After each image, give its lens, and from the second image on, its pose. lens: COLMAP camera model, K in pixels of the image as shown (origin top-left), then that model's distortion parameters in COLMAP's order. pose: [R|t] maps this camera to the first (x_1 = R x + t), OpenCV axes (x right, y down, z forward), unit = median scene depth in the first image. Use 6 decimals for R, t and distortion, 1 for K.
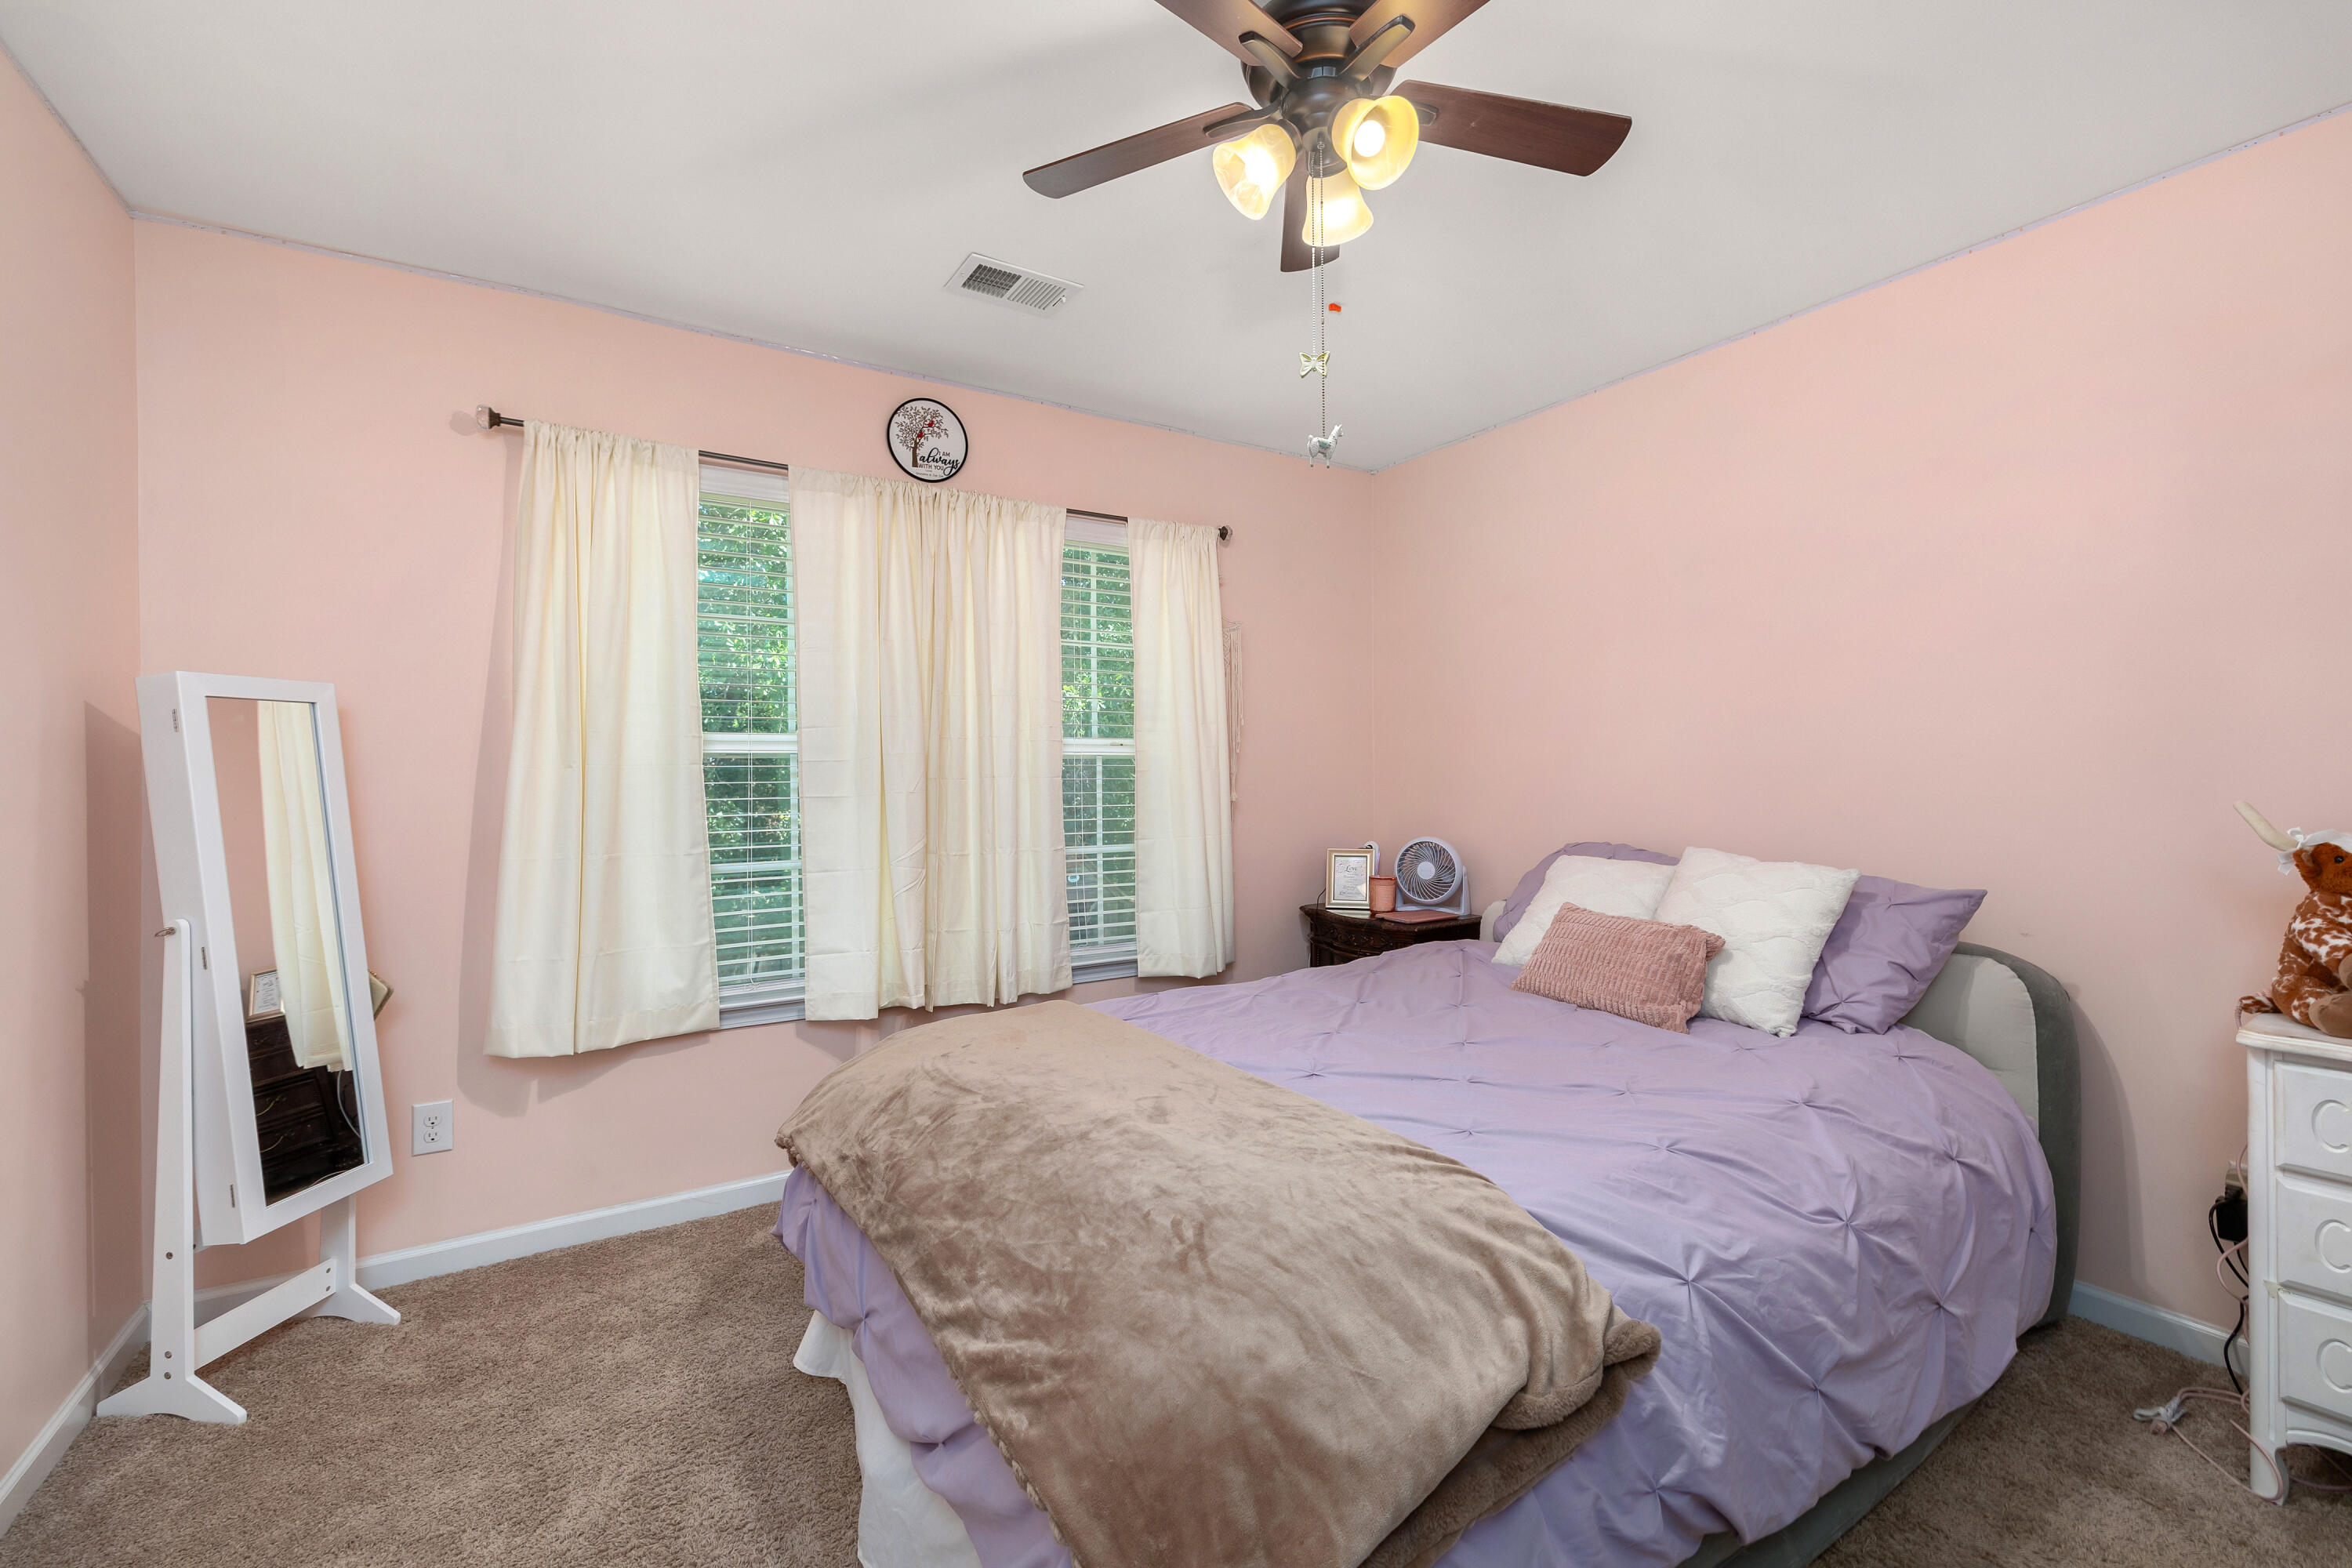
lens RADIAL K [[1023.4, 0, 1192.1], [0, 1023.4, 779.7], [0, 0, 1]] dist [-0.003573, 0.000338]
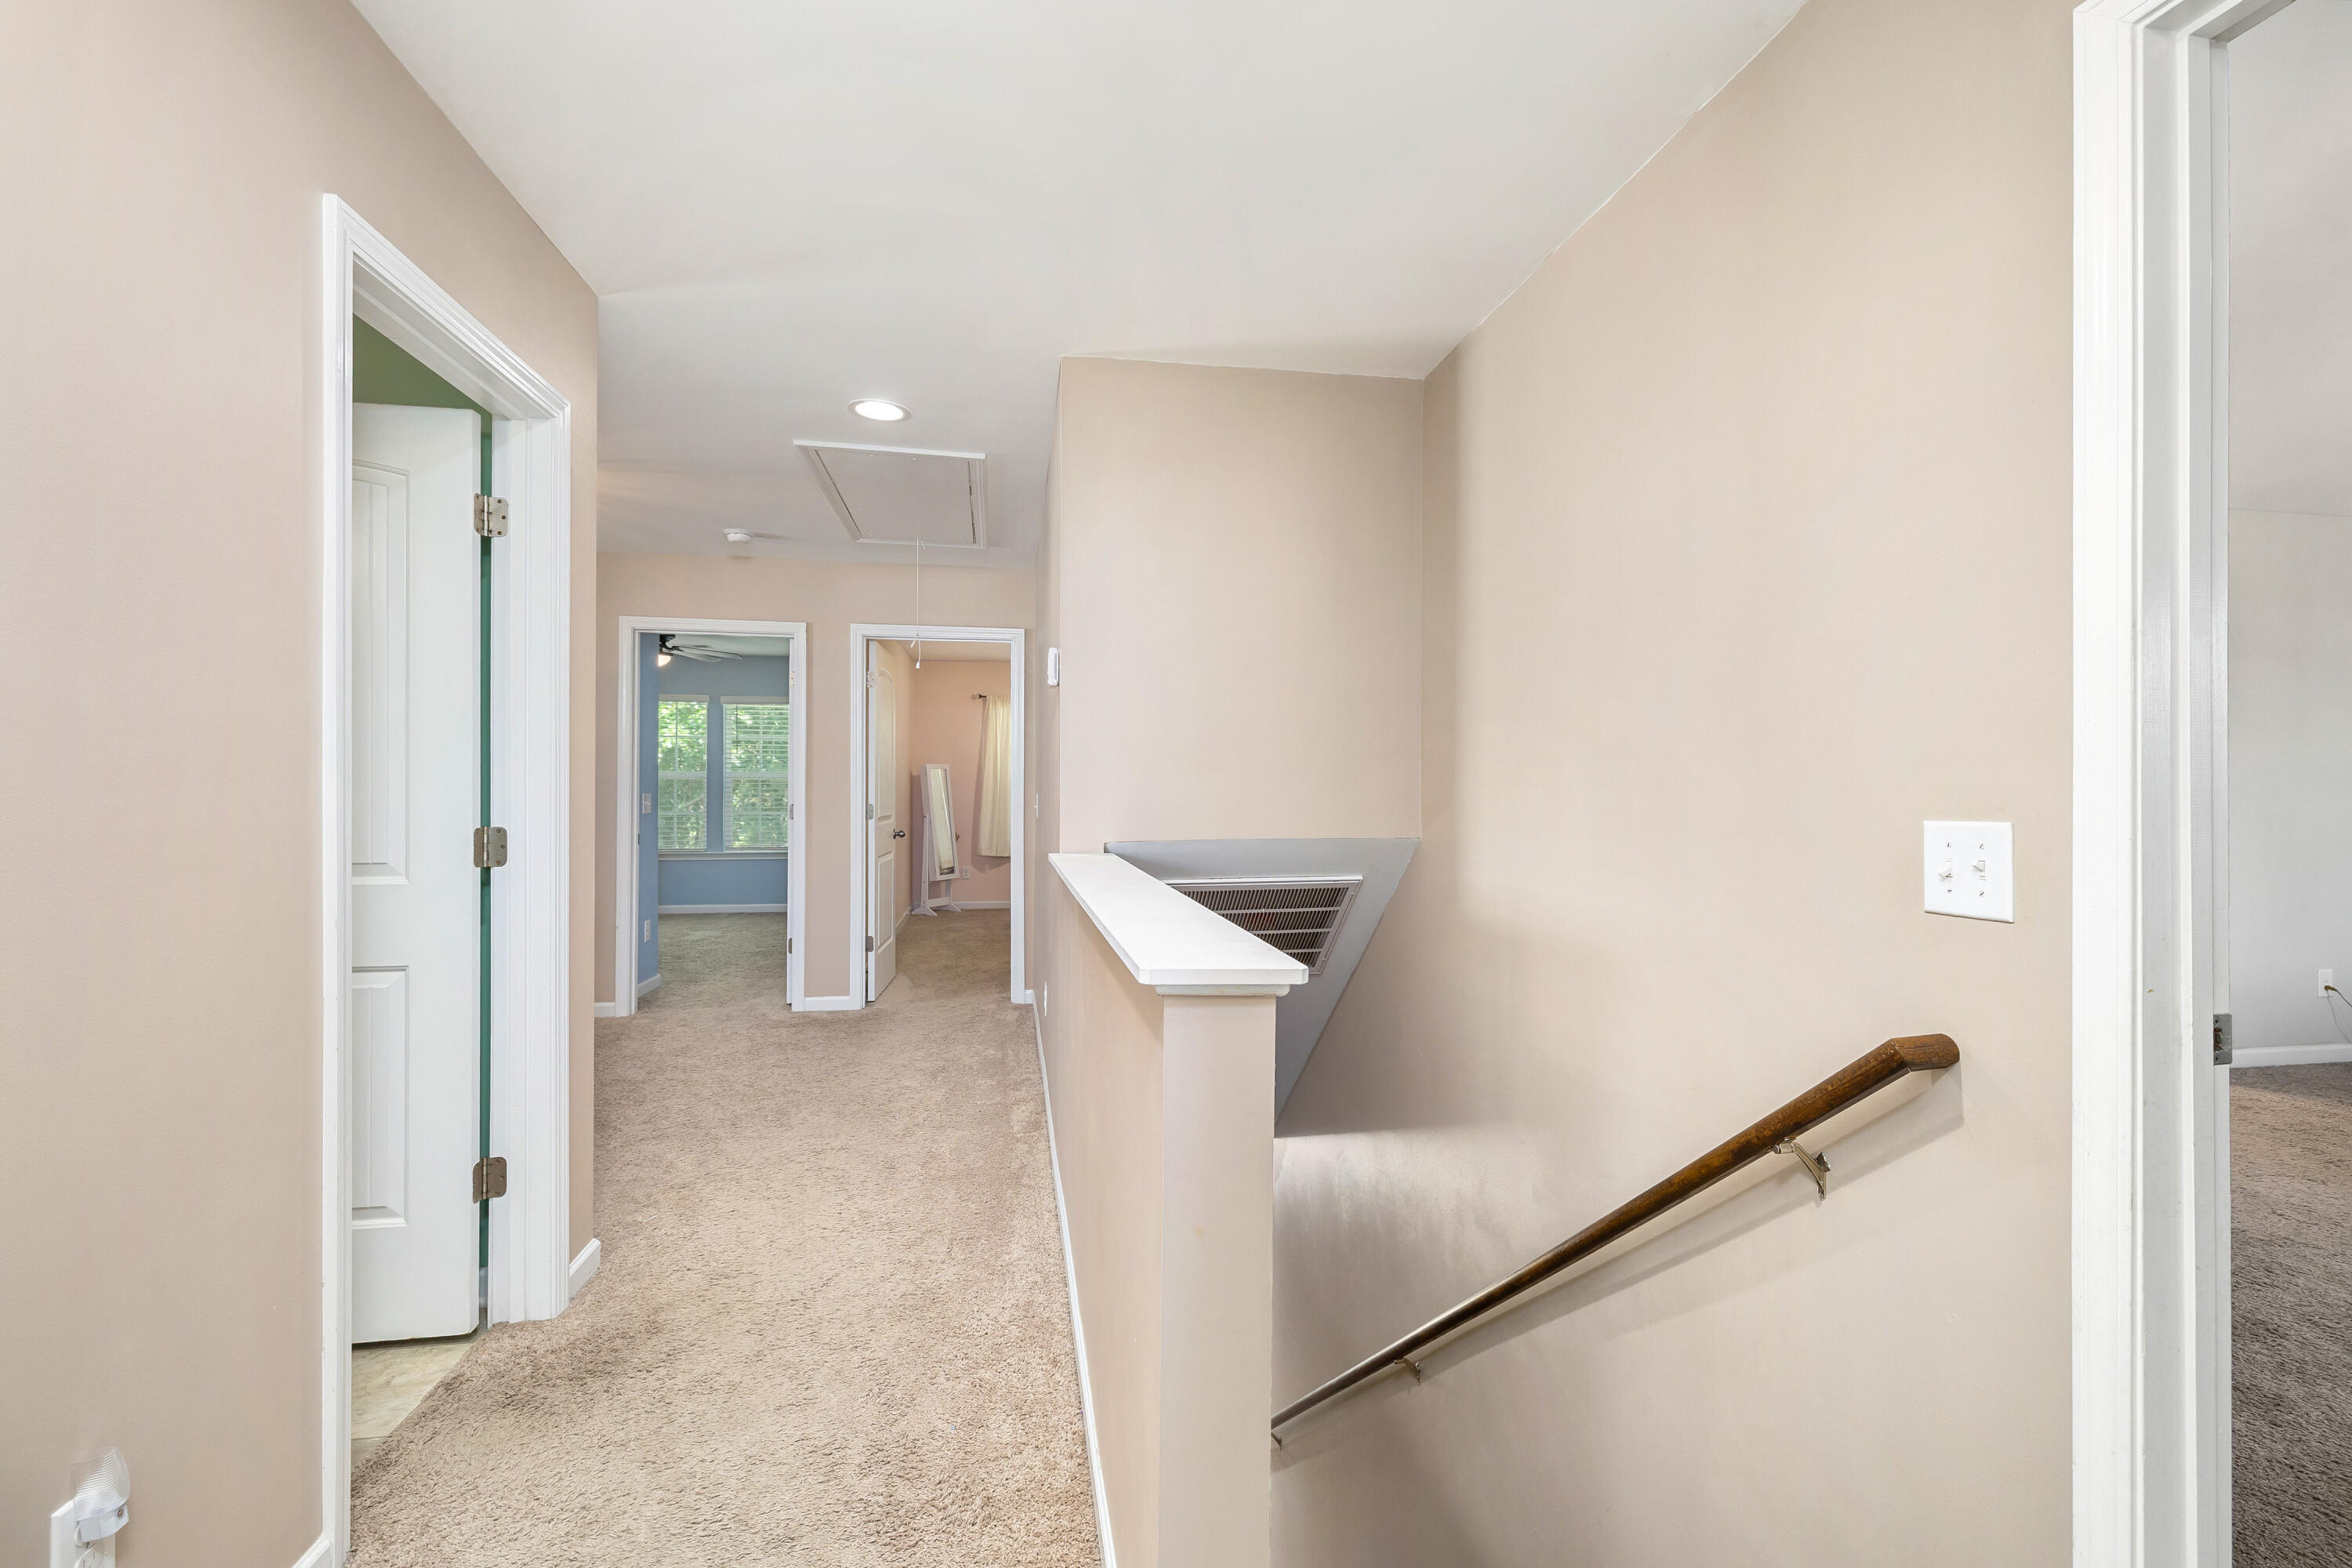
lens RADIAL K [[1023.4, 0, 1166.1], [0, 1023.4, 784.0], [0, 0, 1]] dist [-0.003573, 0.000338]
pose [[0.925679, 0.007188, -0.378241, 1.491610], [-0.009293, 0.999950, -0.003739, -0.000843], [0.378195, 0.006976, 0.925700, -2.407442]]
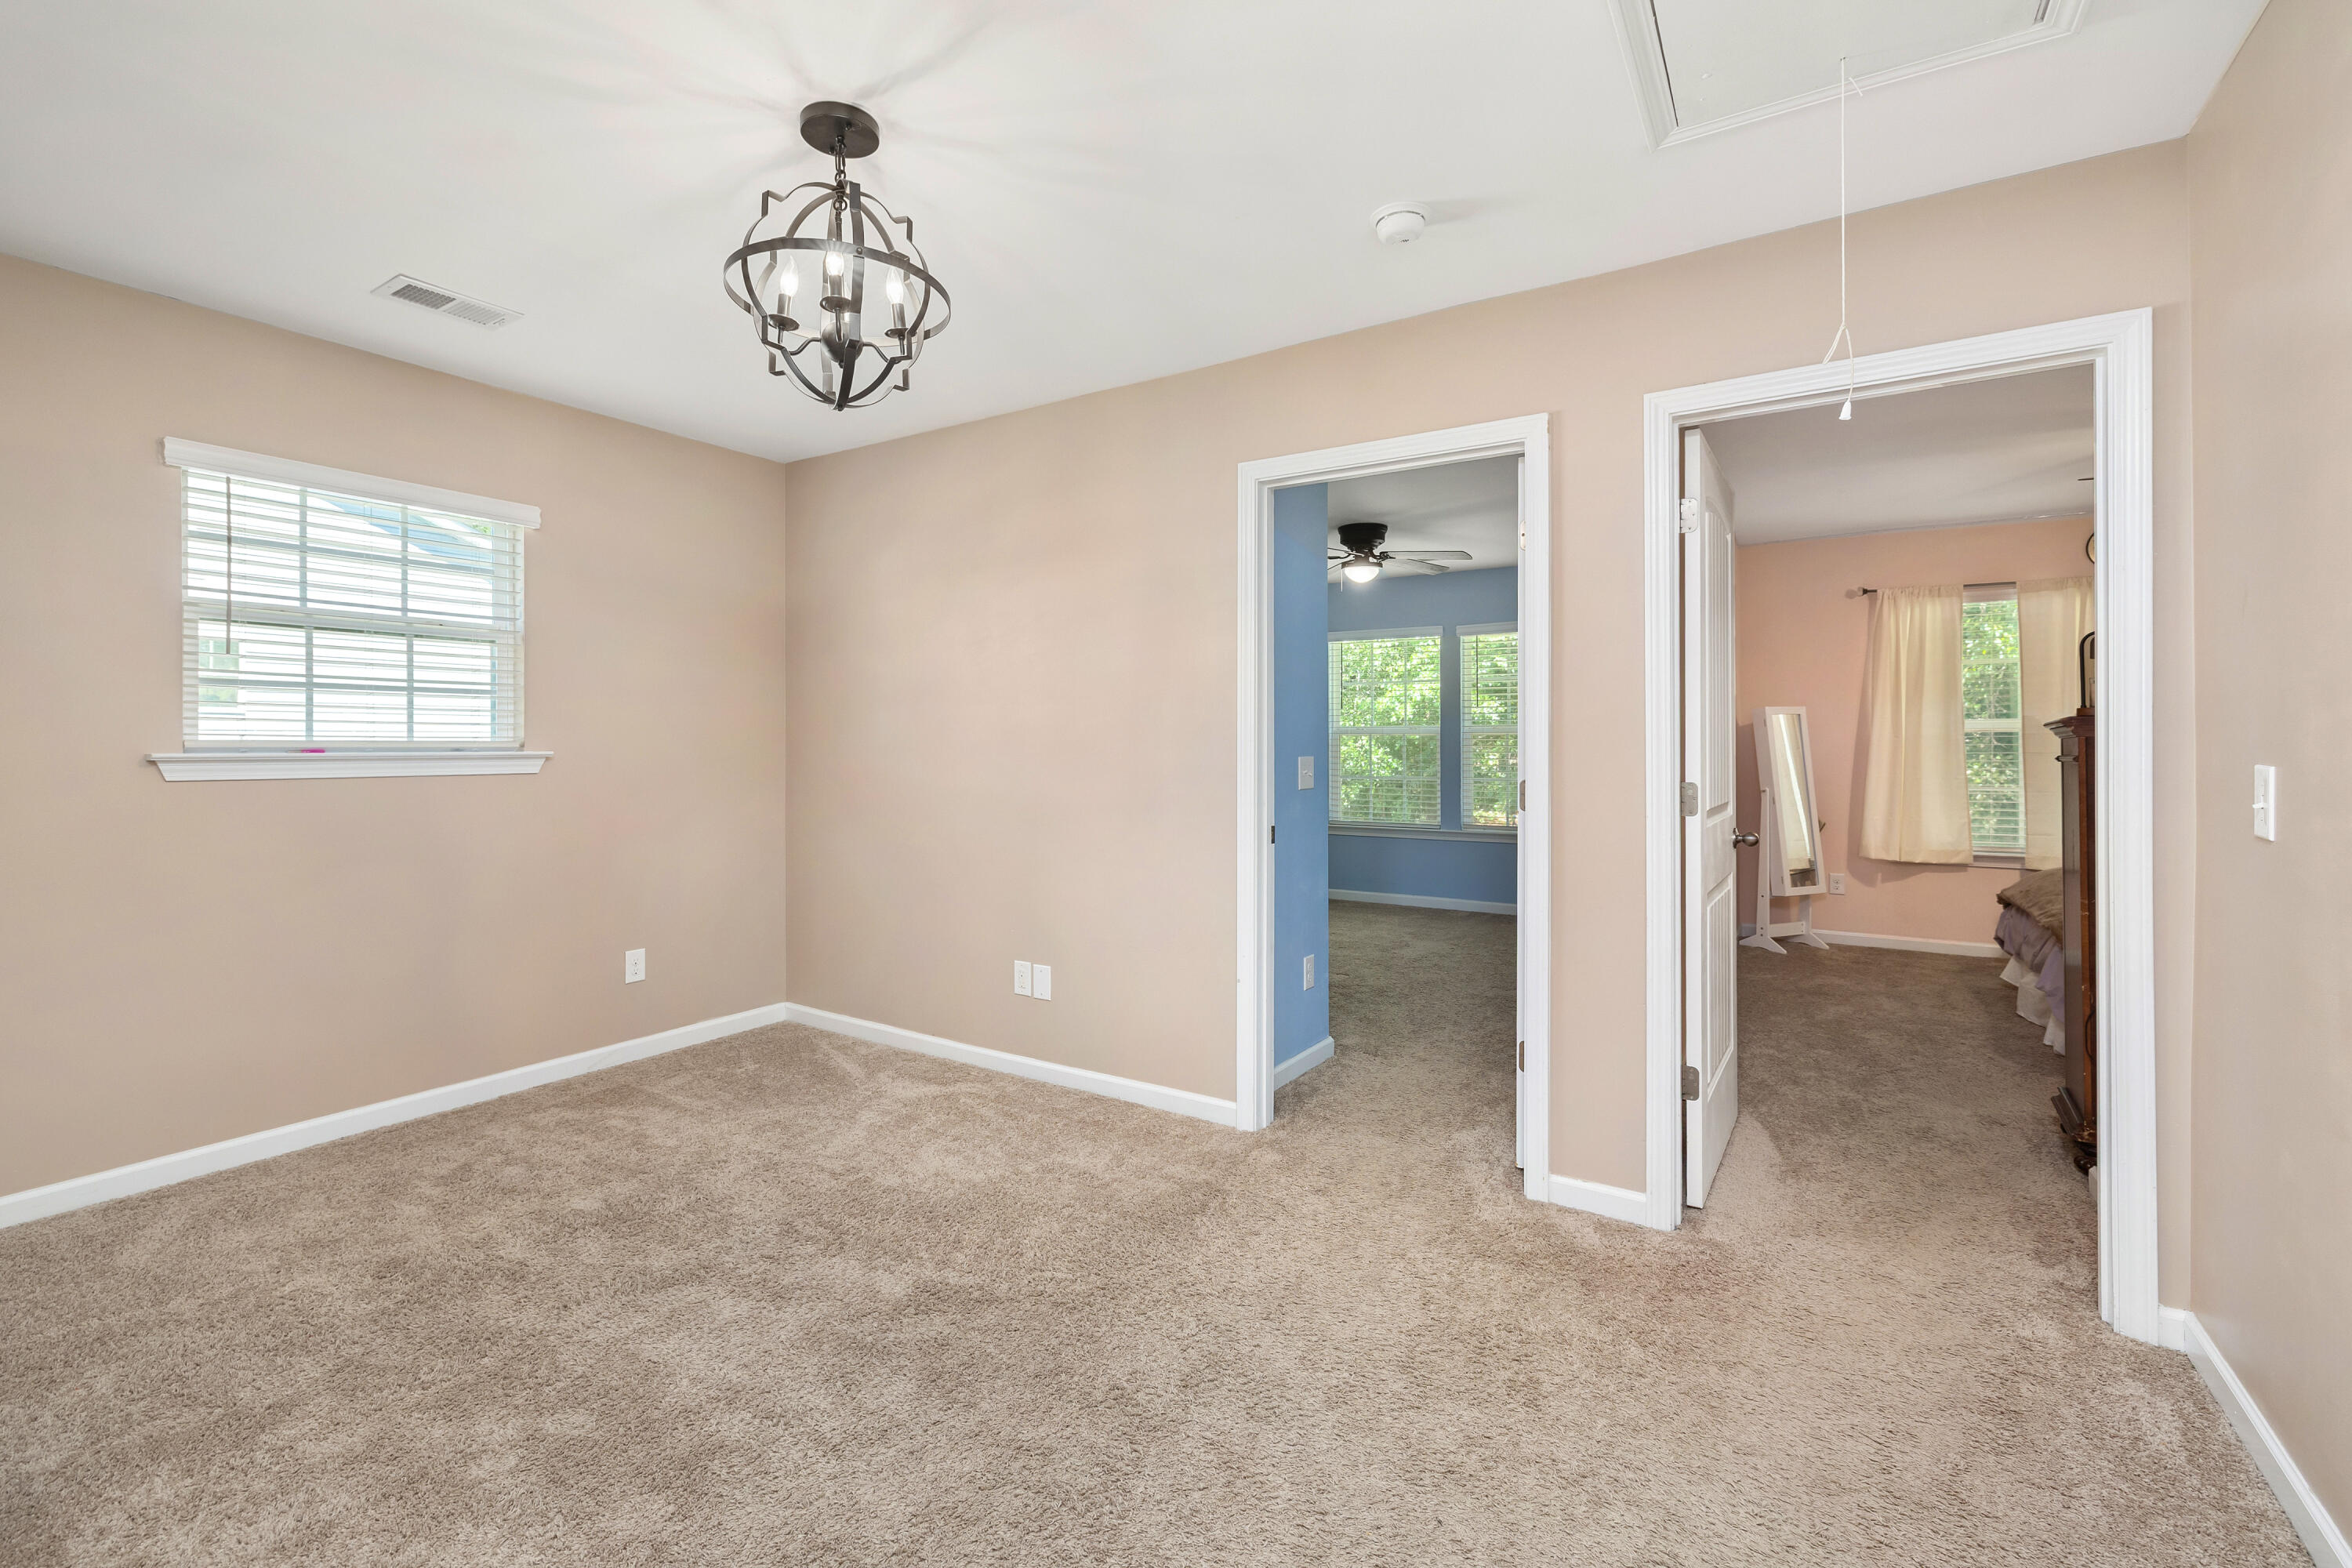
lens RADIAL K [[1023.4, 0, 1158.7], [0, 1023.4, 746.5], [0, 0, 1]] dist [-0.003573, 0.000338]
pose [[0.437622, 0.006853, -0.899133, 0.734839], [-0.001966, 0.999976, 0.006664, -0.001748], [0.899157, -0.001149, 0.437625, -1.510648]]
